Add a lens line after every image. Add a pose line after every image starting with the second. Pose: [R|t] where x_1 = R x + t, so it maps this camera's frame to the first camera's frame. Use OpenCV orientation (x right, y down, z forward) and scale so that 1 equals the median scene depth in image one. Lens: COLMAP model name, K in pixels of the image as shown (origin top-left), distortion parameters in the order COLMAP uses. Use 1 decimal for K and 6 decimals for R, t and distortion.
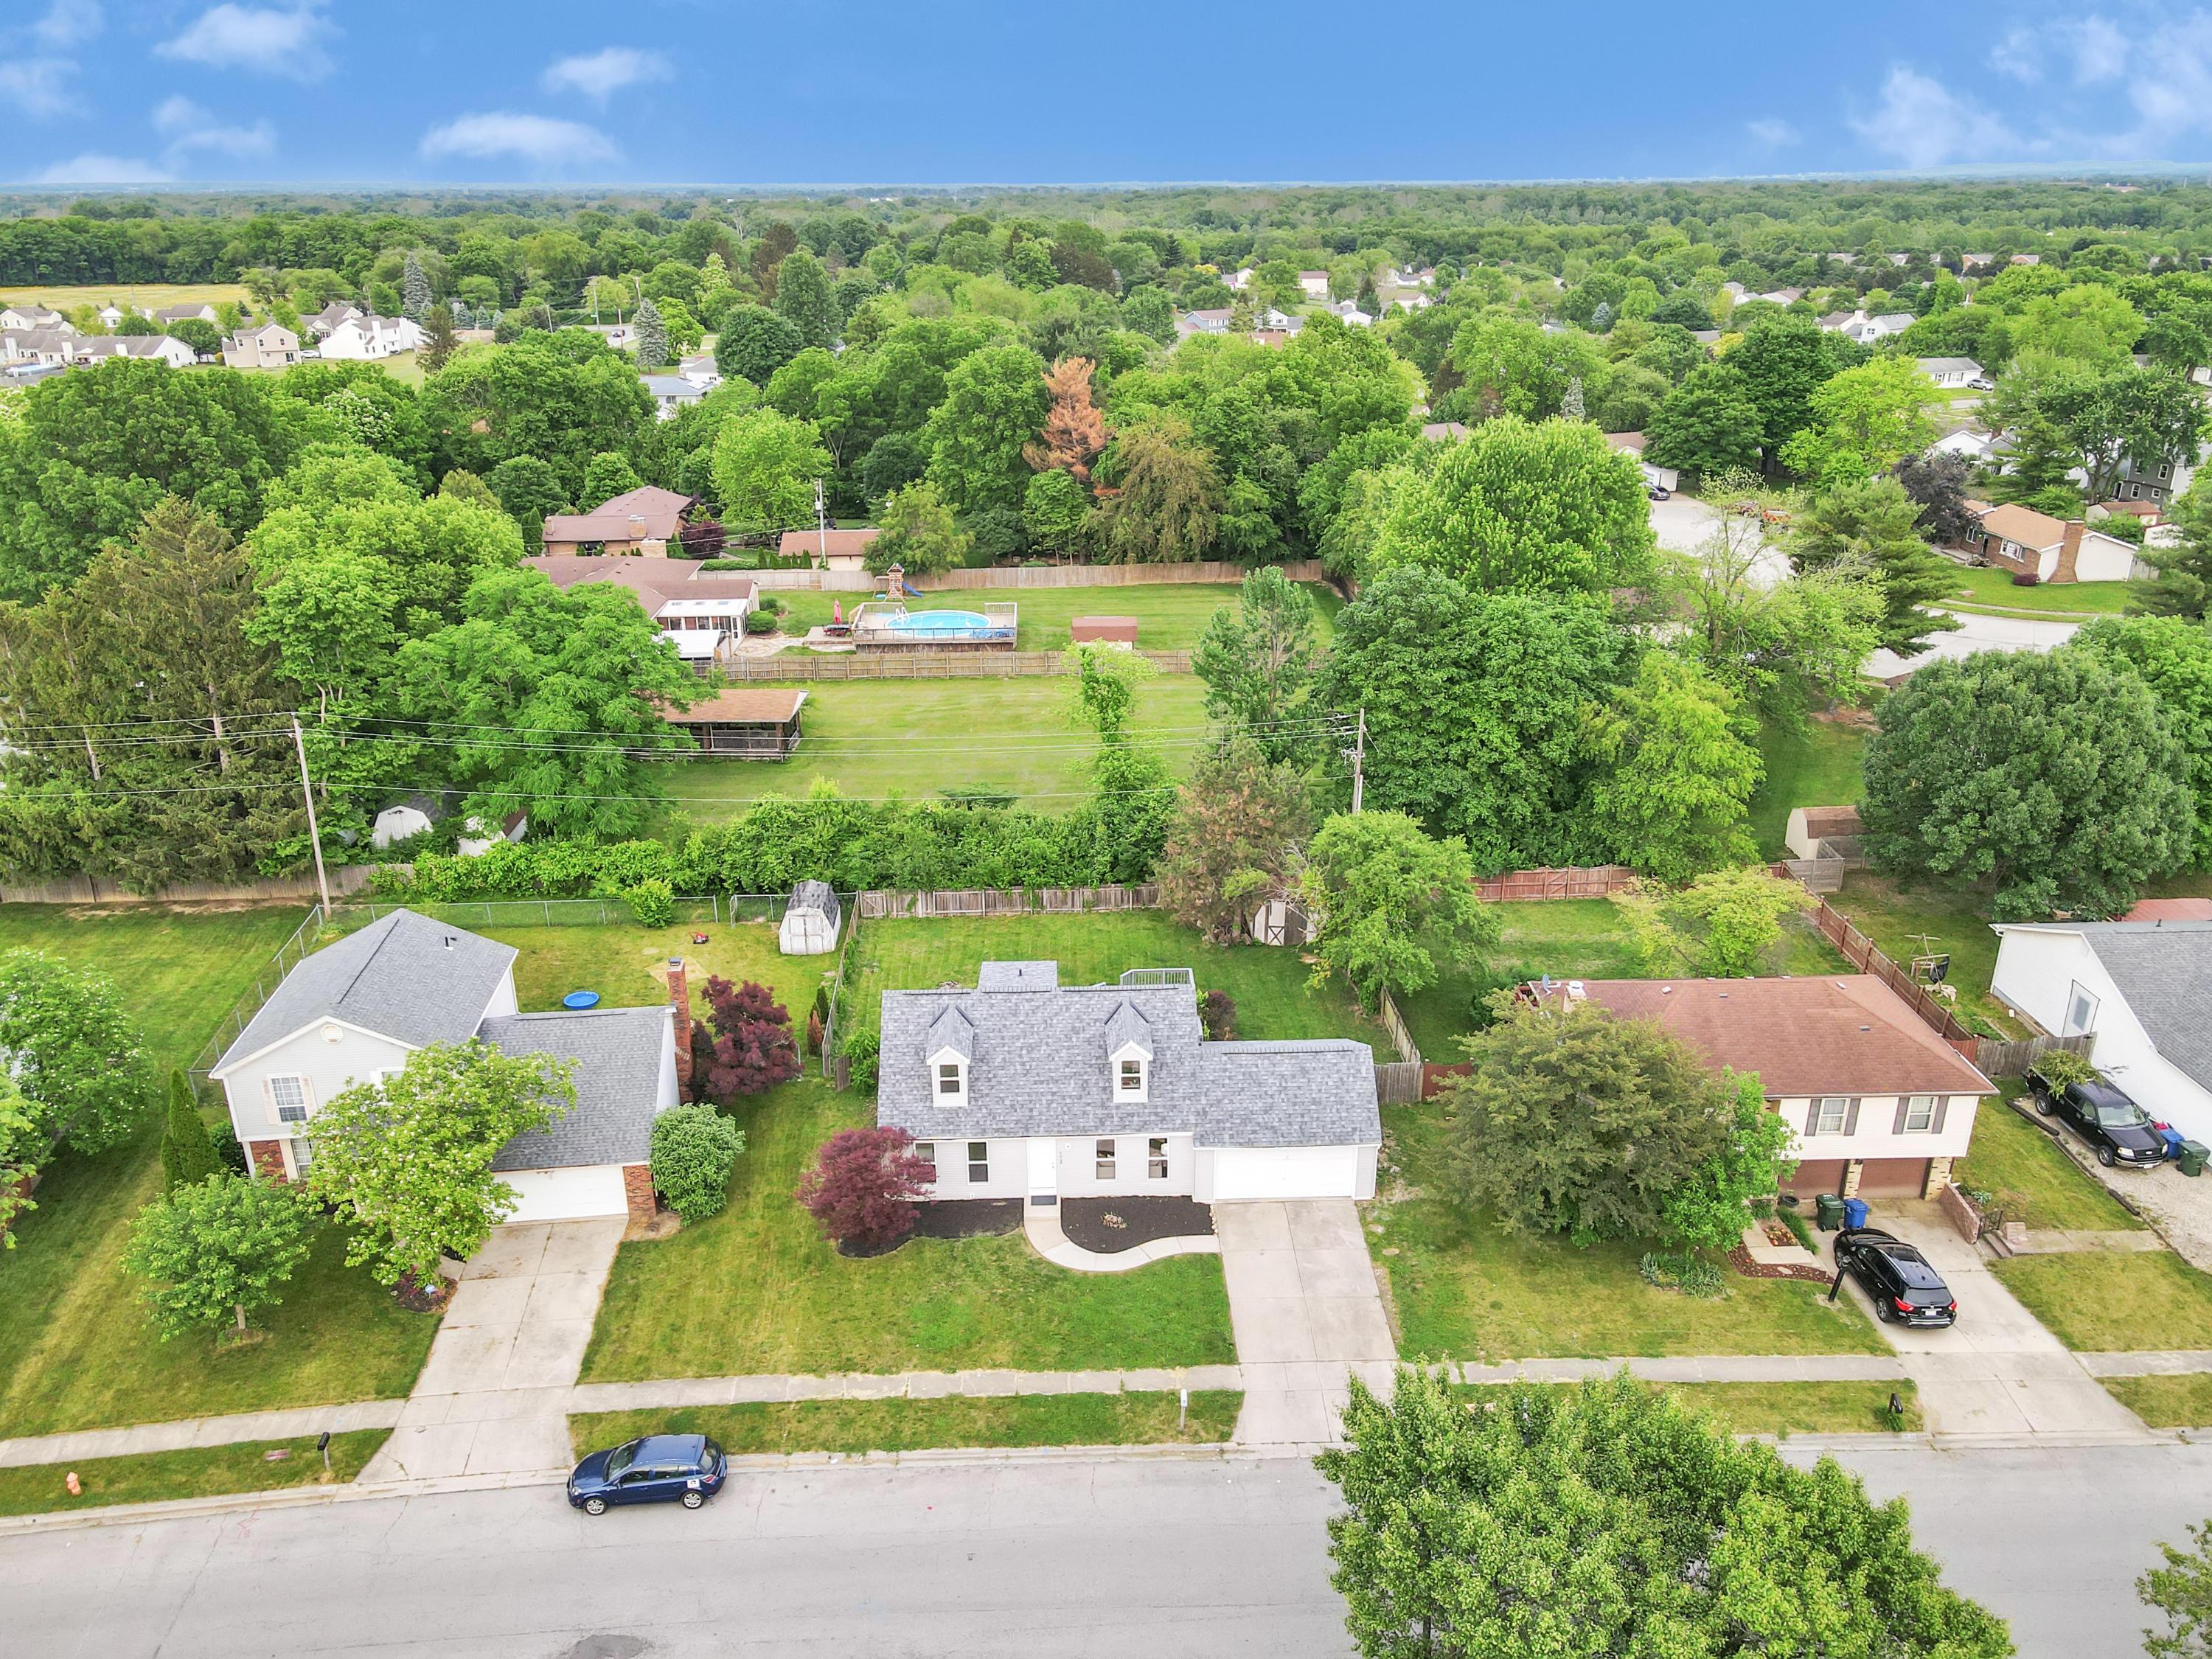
lens RADIAL K [[1605.3, 0, 1106.0], [0, 1605.3, 829.5], [0, 0, 1]] dist [0.001811, 0.008143]
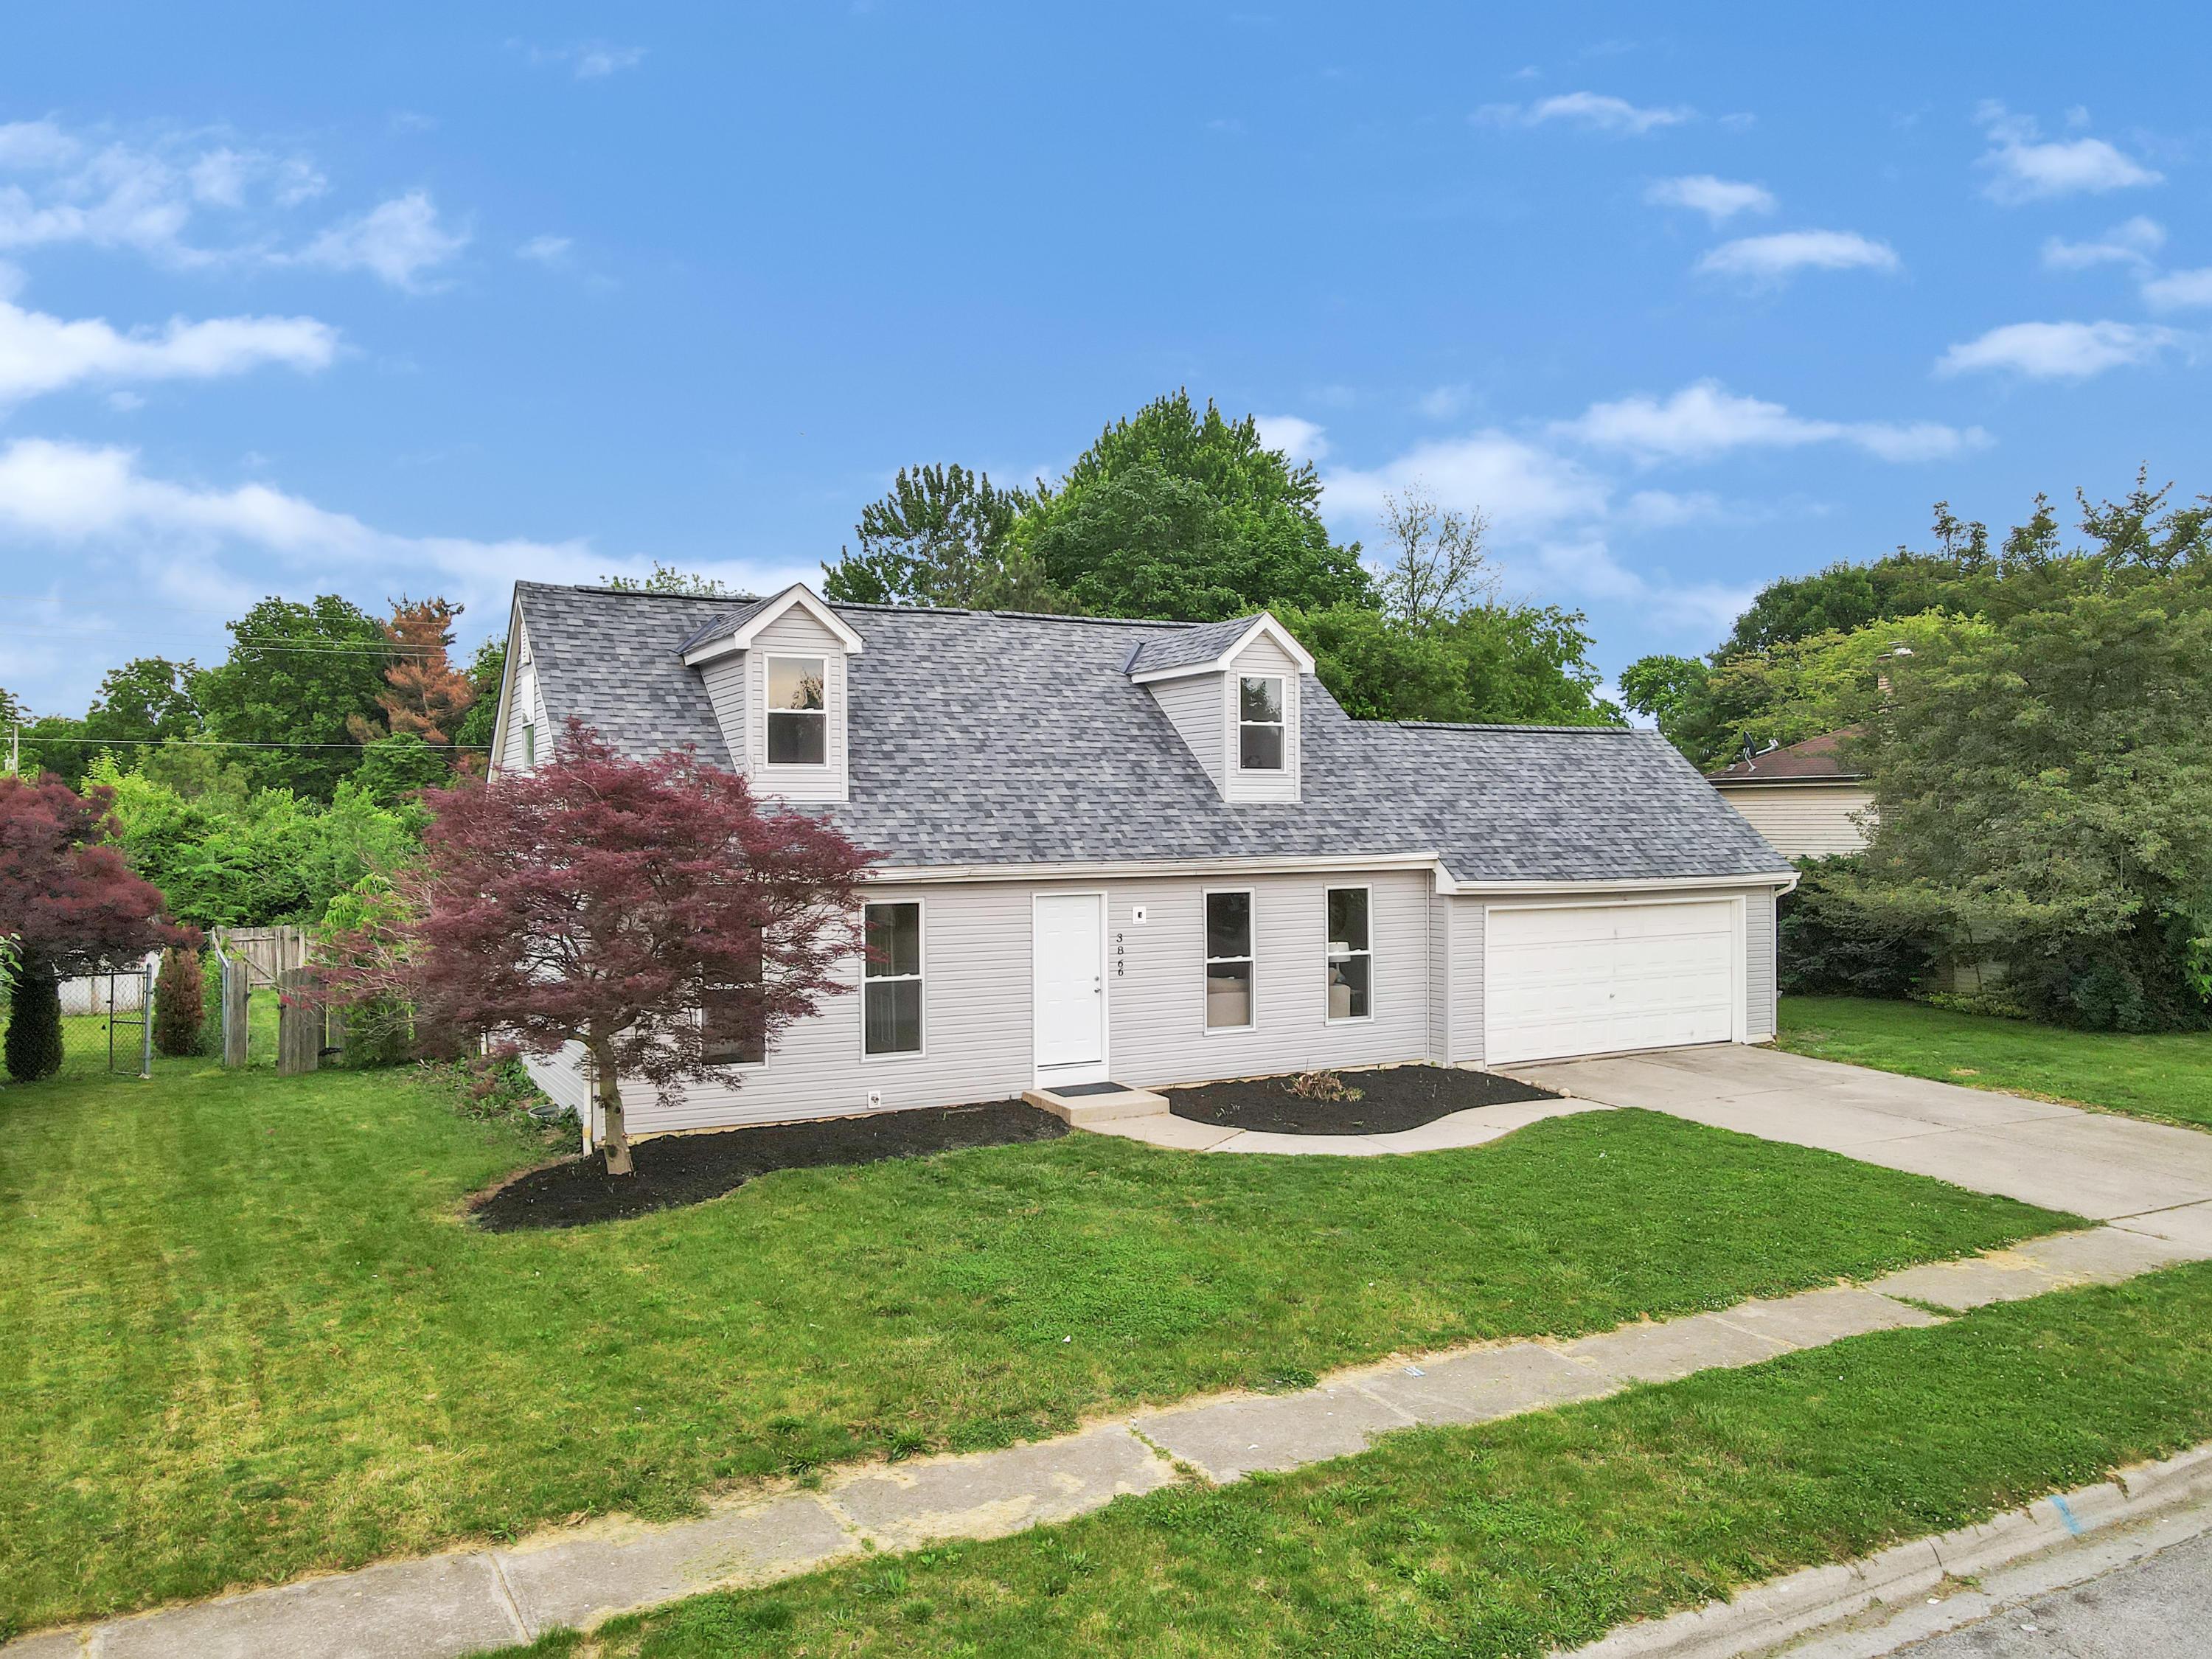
lens RADIAL K [[1605.3, 0, 1106.0], [0, 1605.3, 829.5], [0, 0, 1]] dist [0.001811, 0.008143]
pose [[0.895516, -0.002049, 0.445025, -0.194956], [0.164355, 0.930819, -0.326442, 0.308423], [-0.413568, 0.365476, 0.833900, 0.745074]]
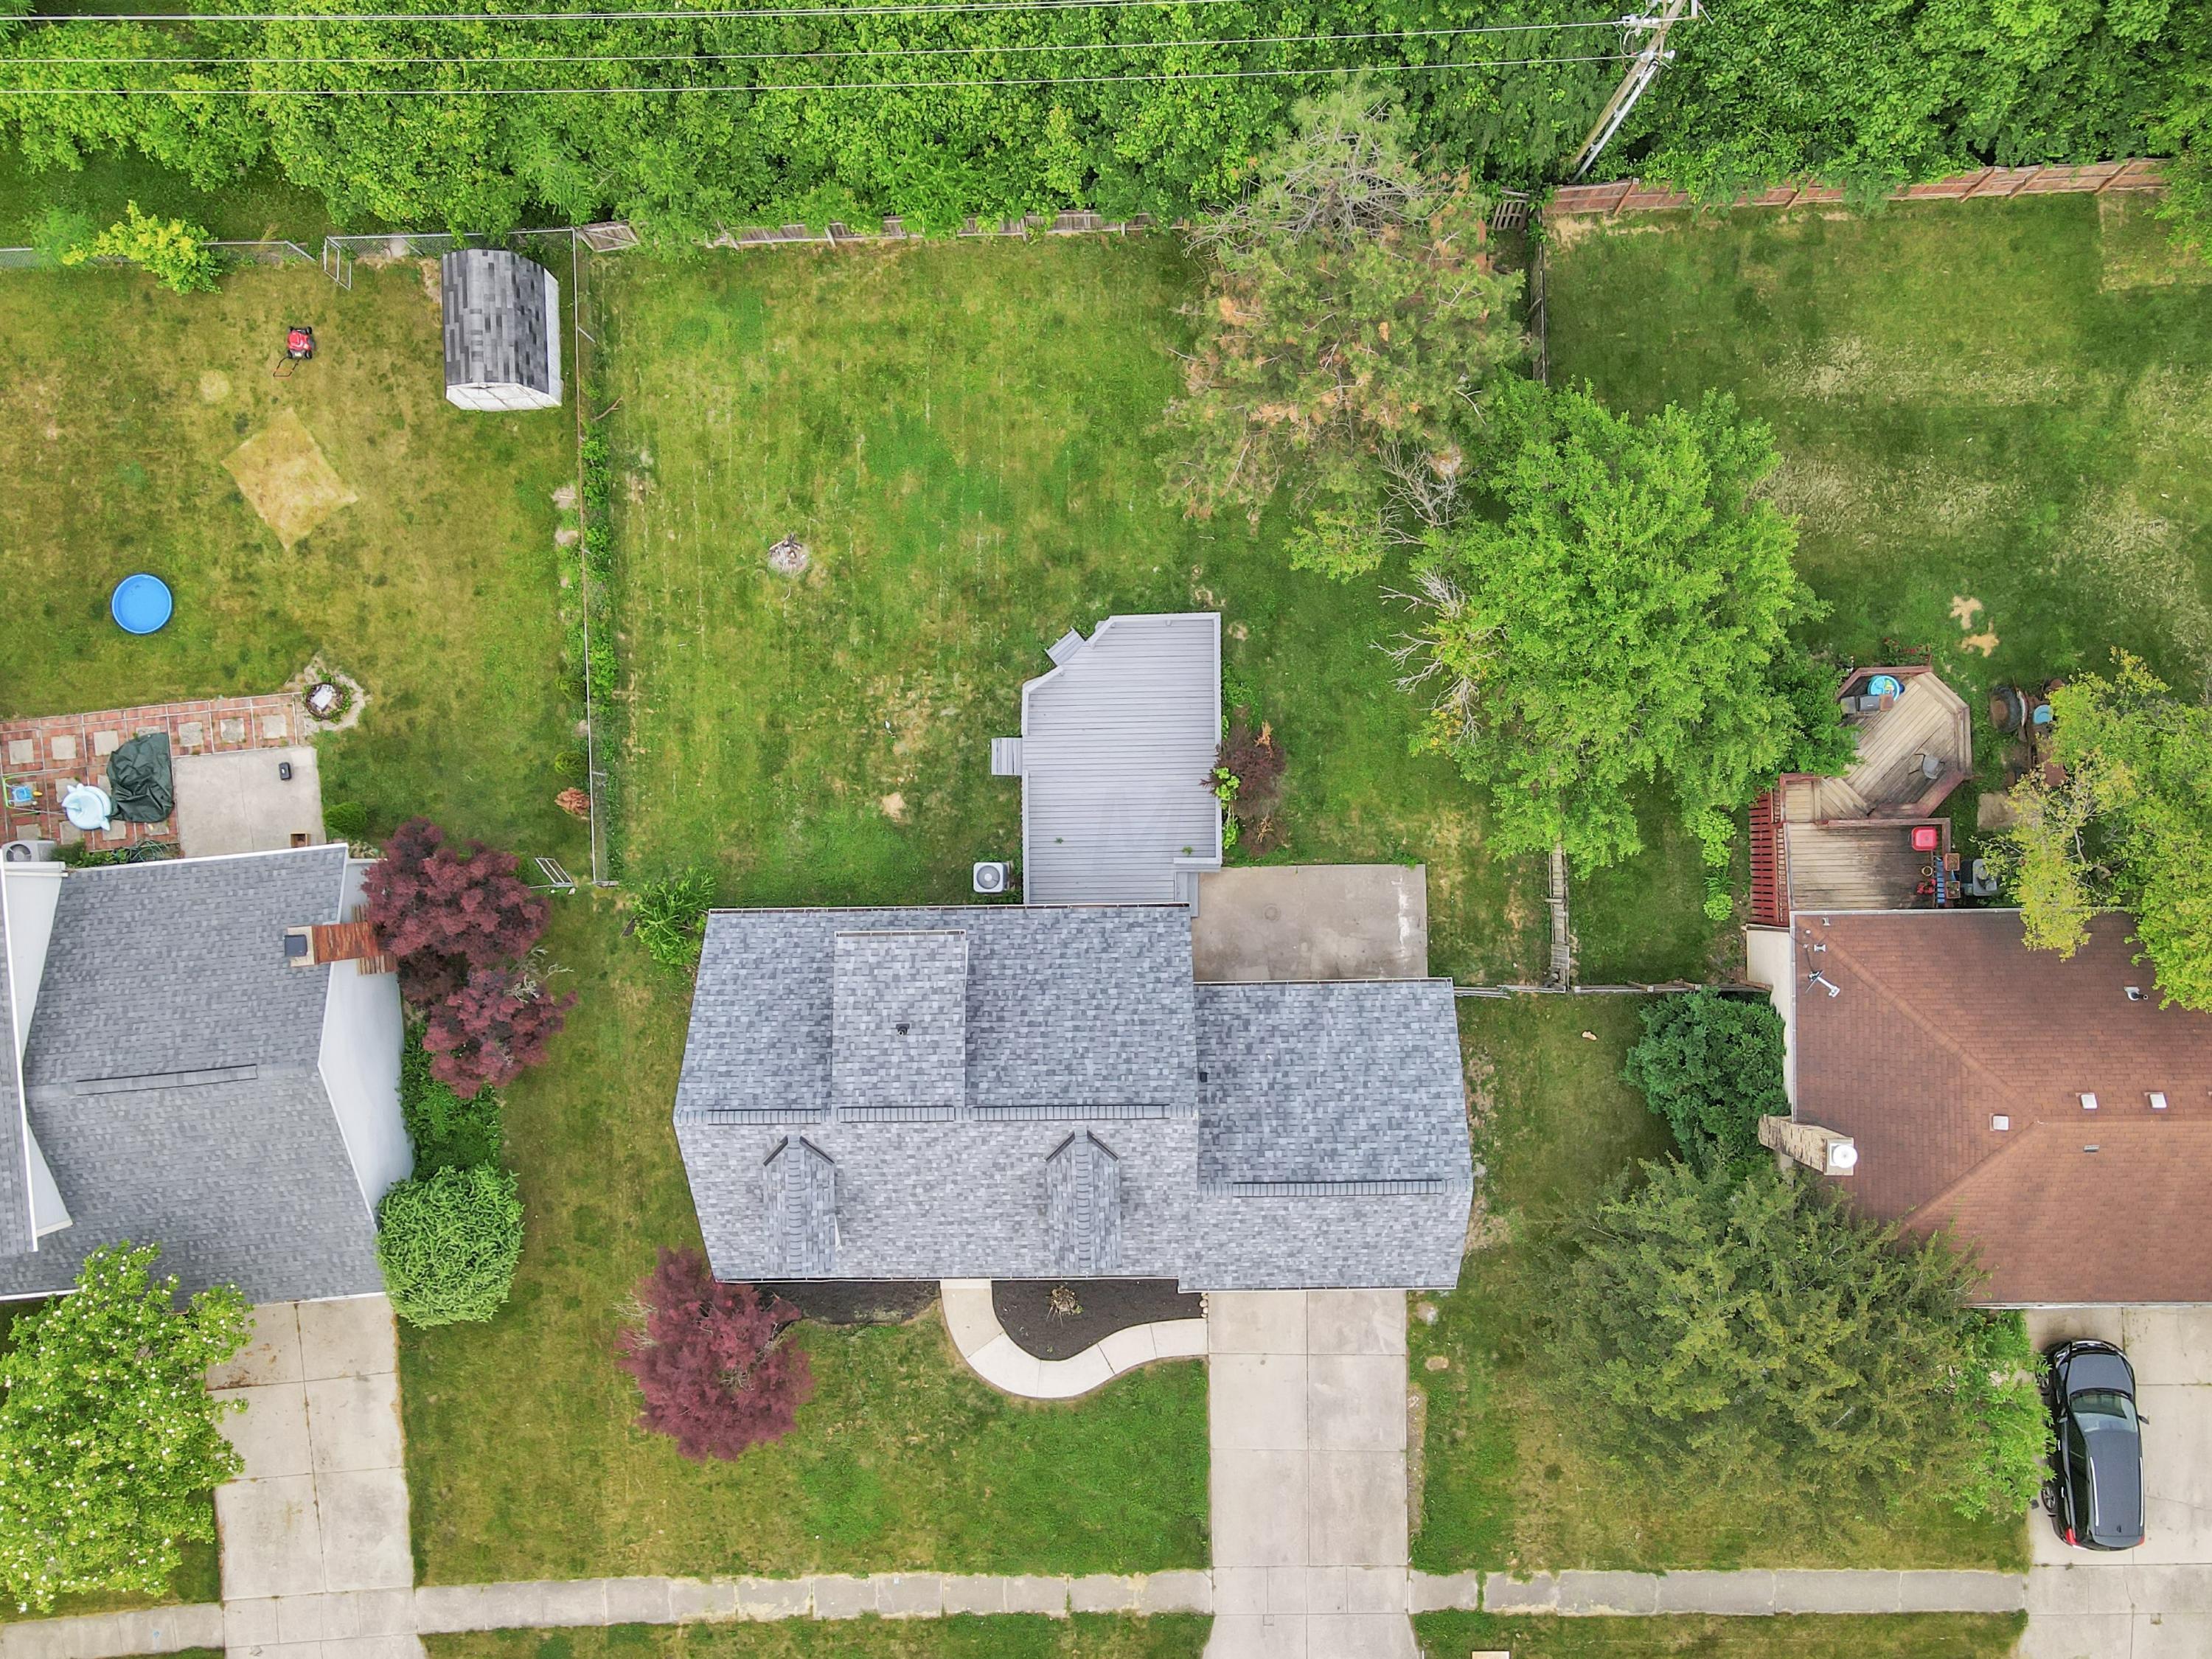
lens RADIAL K [[1762.8, 0, 1106.0], [0, 1762.8, 829.5], [0, 0, 1]] dist [-0.001563, 0.031031]
pose [[0.999820, 0.016715, -0.008955, 0.028123], [0.002025, 0.375406, 0.926858, -0.595739], [0.018854, -0.926710, 0.375304, 0.936918]]
